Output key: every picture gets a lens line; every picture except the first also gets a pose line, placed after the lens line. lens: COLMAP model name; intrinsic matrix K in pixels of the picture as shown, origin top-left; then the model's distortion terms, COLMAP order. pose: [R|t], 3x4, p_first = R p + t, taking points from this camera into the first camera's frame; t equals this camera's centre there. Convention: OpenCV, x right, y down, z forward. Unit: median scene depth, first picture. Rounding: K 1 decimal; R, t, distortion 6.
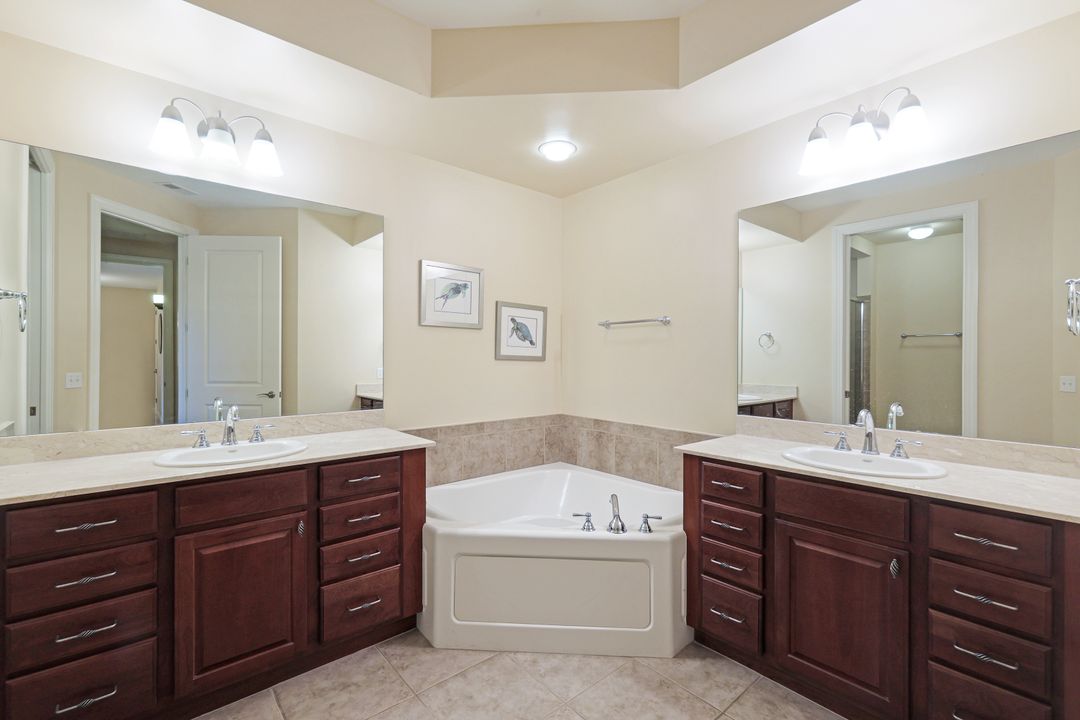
lens RADIAL K [[473.3, 0, 532.8], [0, 473.3, 359.5], [0, 0, 1]] dist [0.000556, -0.000694]
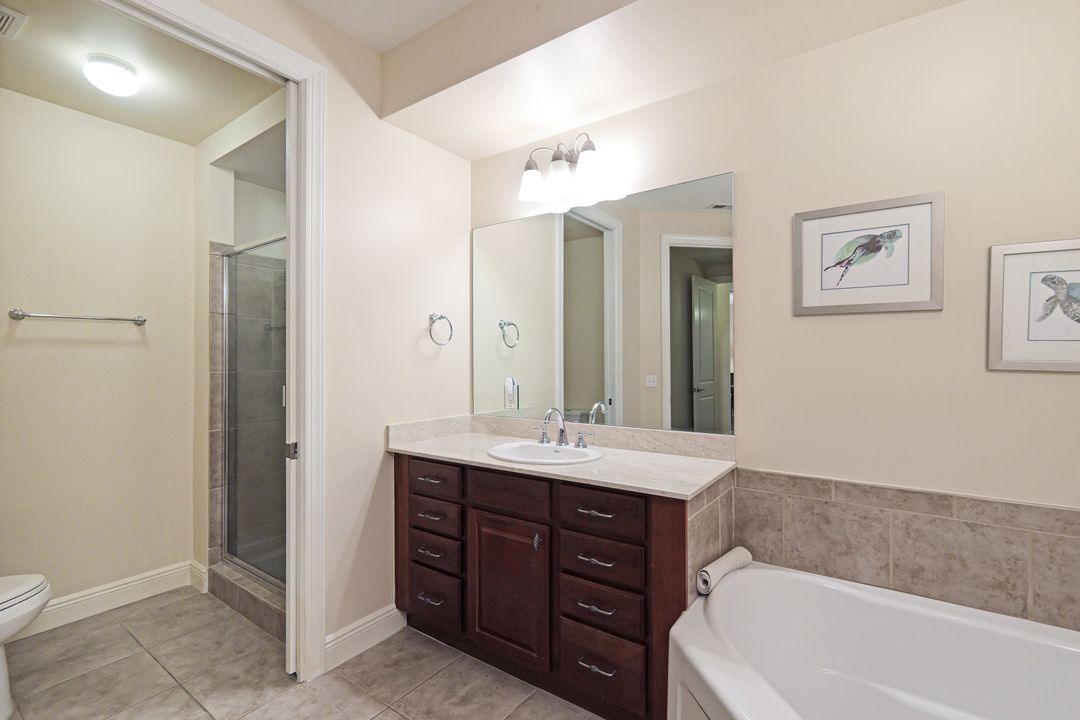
lens RADIAL K [[473.3, 0, 537.3], [0, 473.3, 359.0], [0, 0, 1]] dist [0.000556, -0.000694]
pose [[0.257808, -0.004274, -0.966187, 0.280244], [-0.001496, 0.999987, -0.004822, -0.009060], [0.966195, 0.002689, 0.257799, 0.465966]]
